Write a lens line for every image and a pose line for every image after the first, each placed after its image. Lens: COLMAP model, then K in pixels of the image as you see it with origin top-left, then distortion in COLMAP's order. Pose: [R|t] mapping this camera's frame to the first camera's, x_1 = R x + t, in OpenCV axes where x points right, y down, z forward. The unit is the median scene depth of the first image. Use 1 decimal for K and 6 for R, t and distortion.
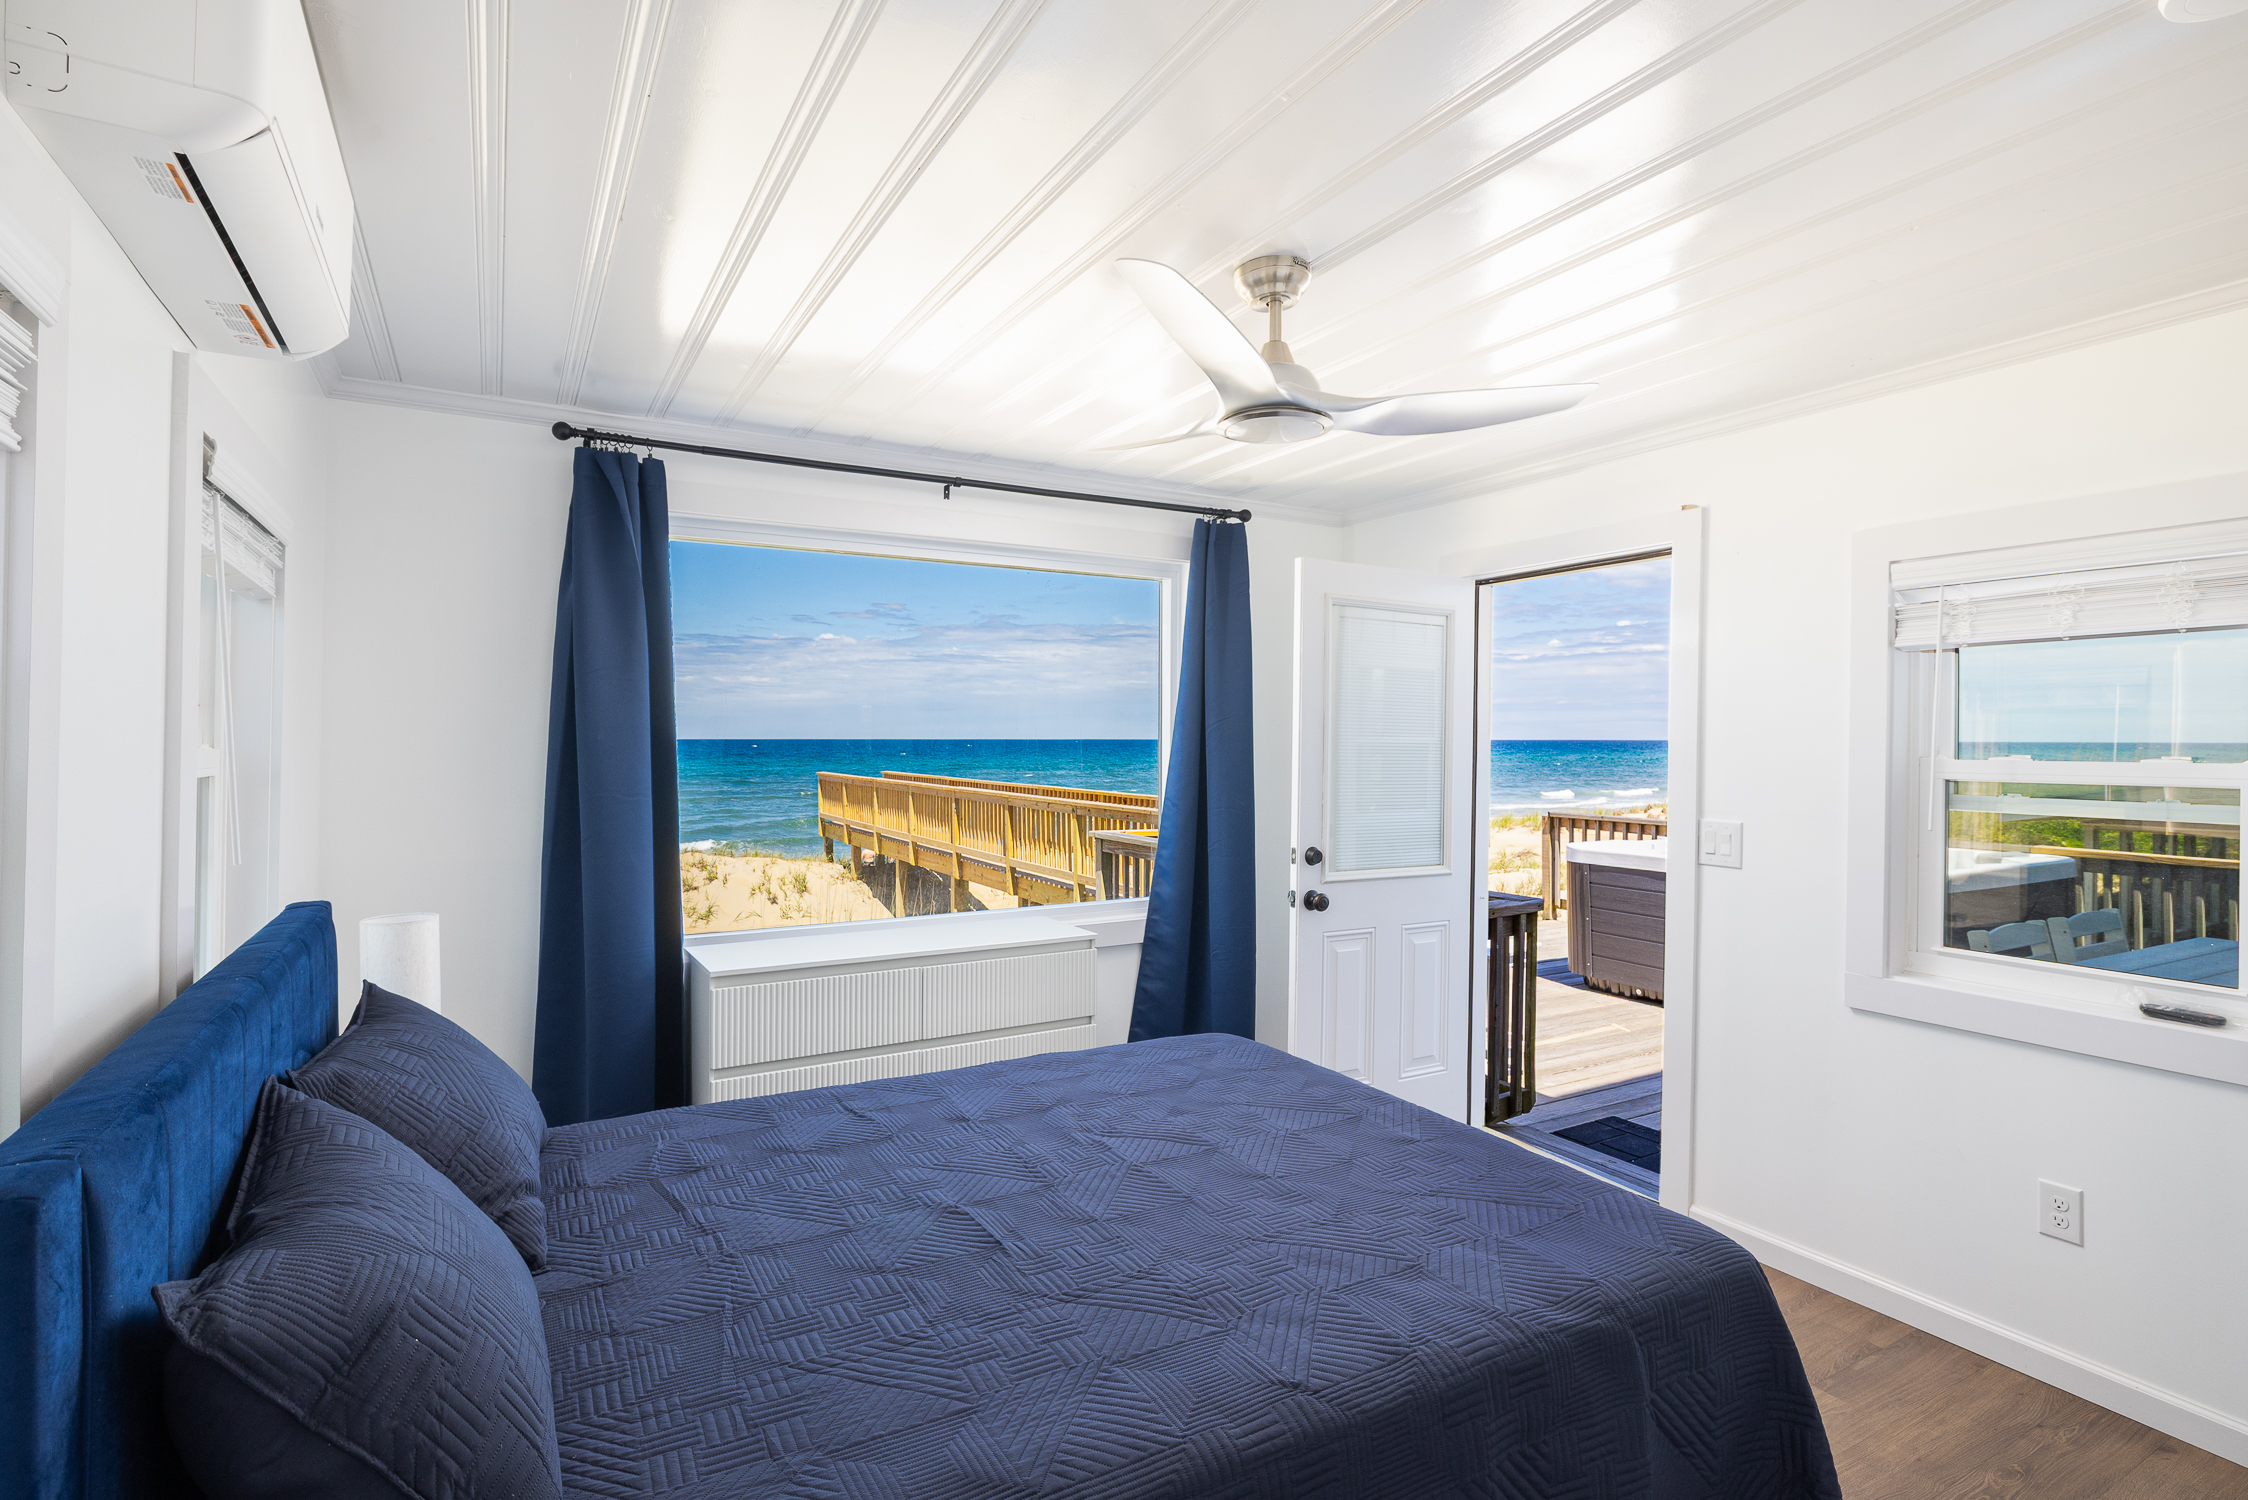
lens RADIAL K [[1090.5, 0, 1178.8], [0, 1090.5, 753.0], [0, 0, 1]] dist [0.001119, 0.000306]
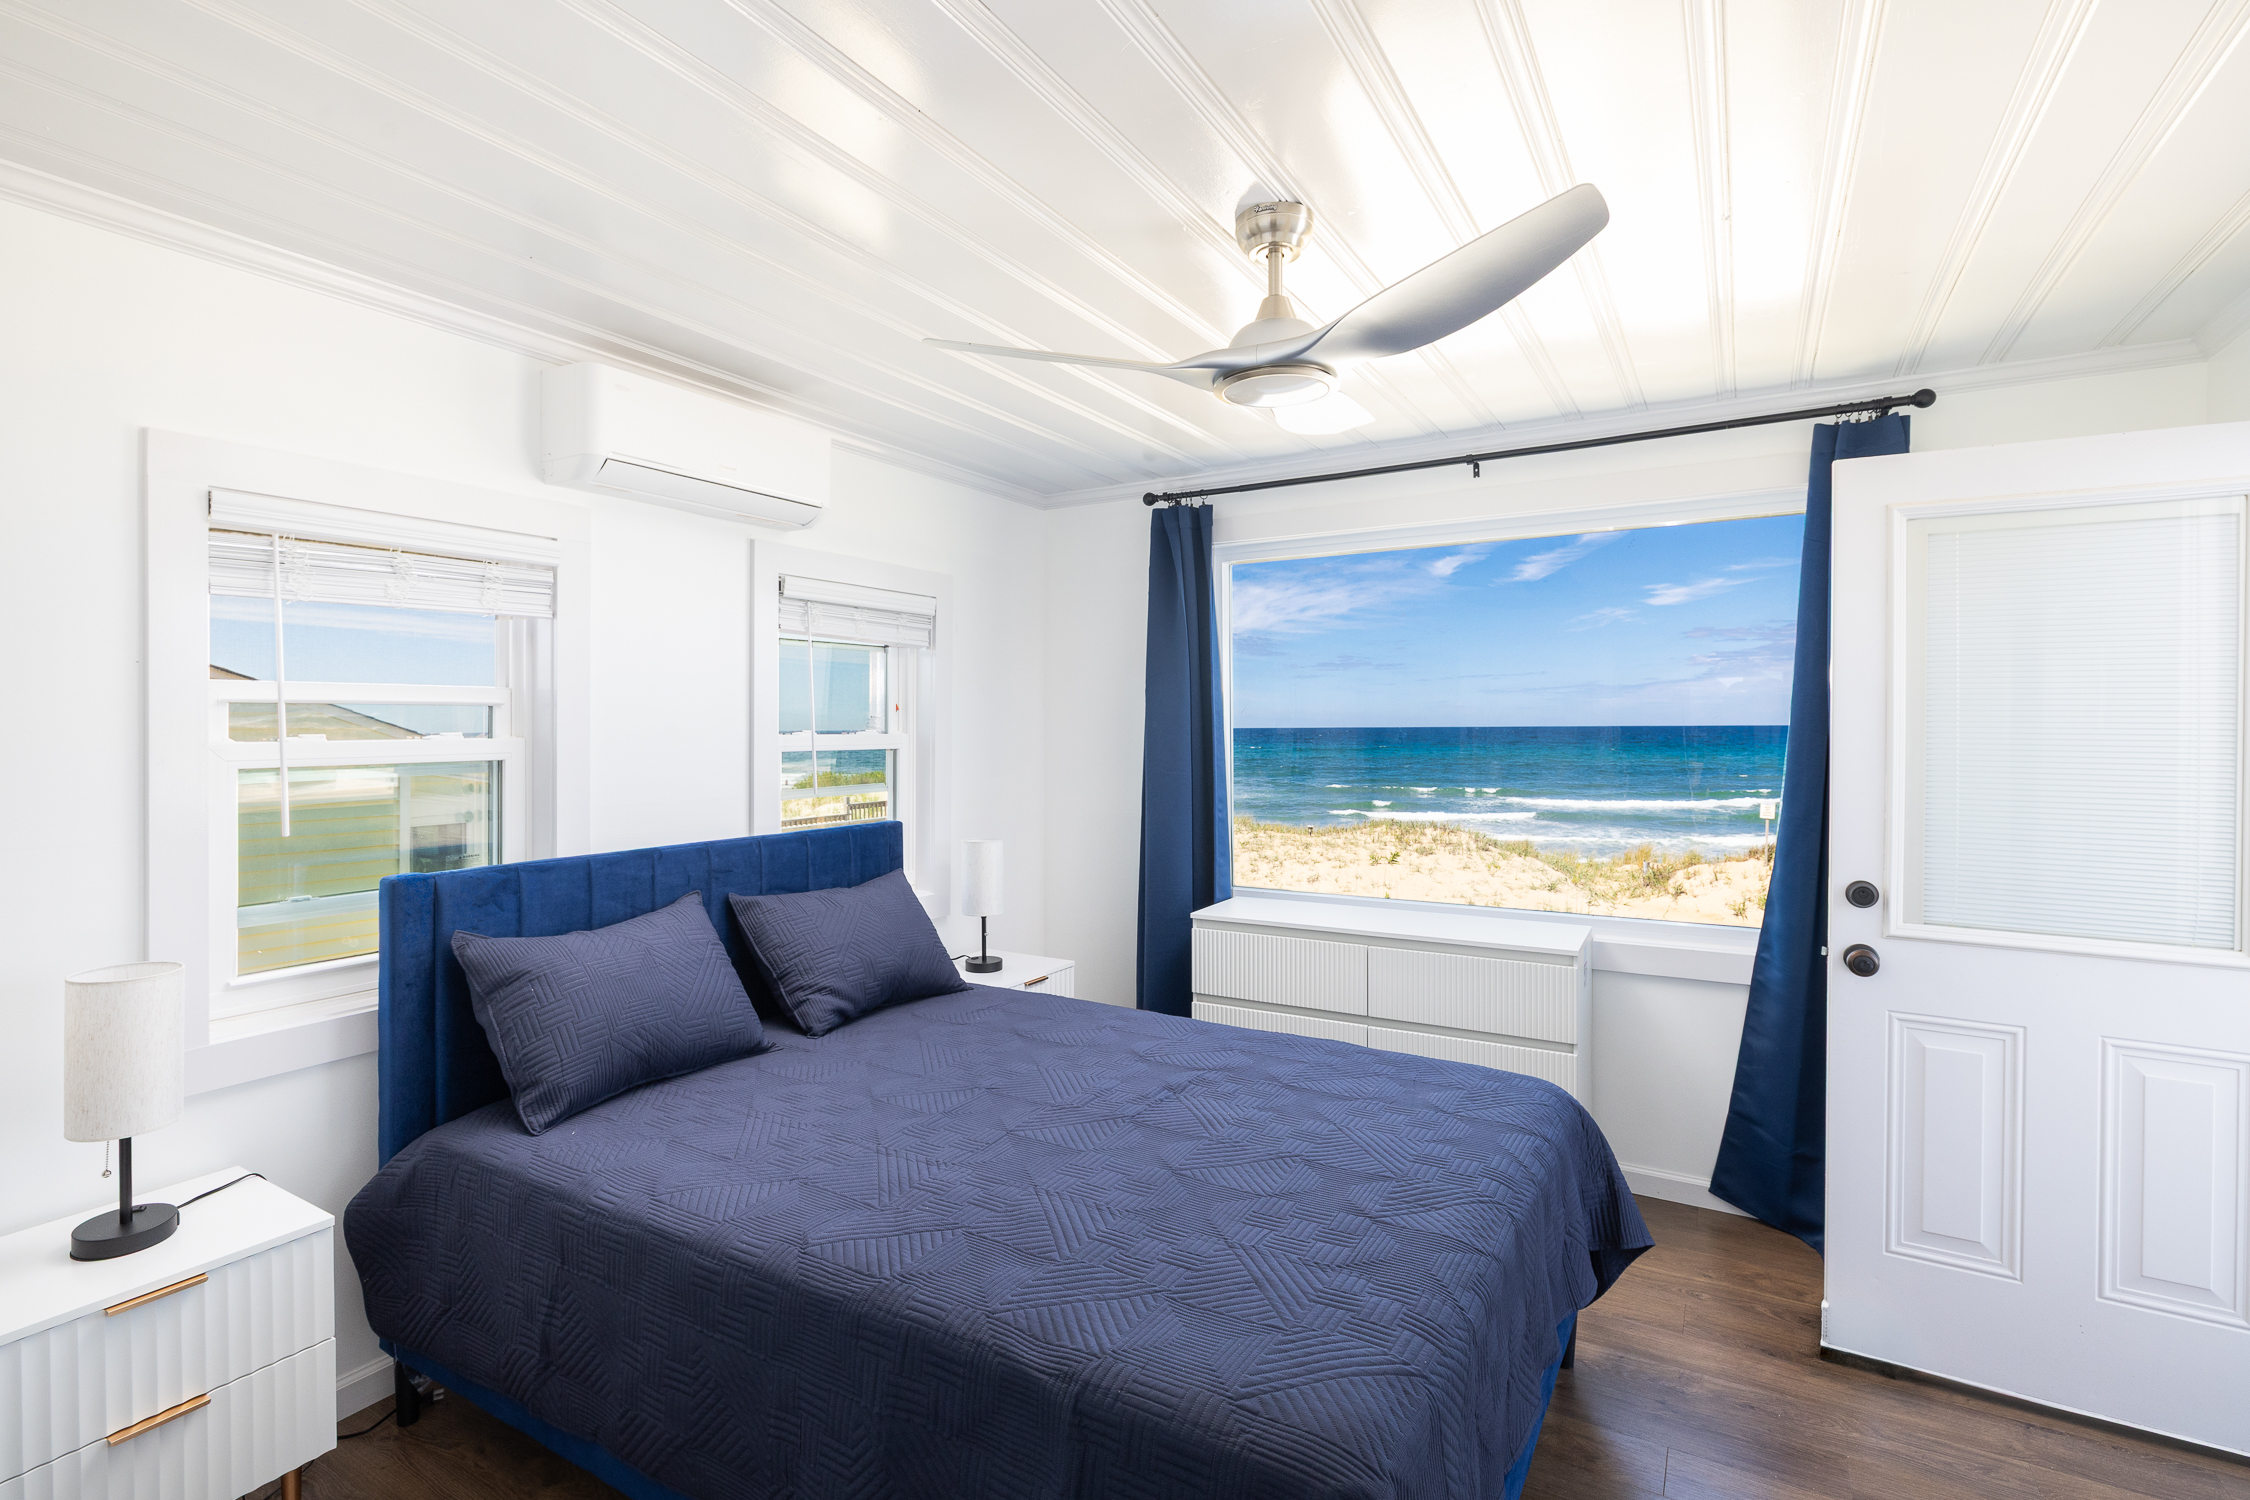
lens RADIAL K [[1100.0, 0, 1118.2], [0, 1100.0, 736.8], [0, 0, 1]] dist [-0.000466, 0.000521]
pose [[0.474407, 0.003088, -0.880300, 0.596660], [-0.007840, 0.999969, -0.000717, 0.000650], [0.880271, 0.007242, 0.474417, 0.310761]]
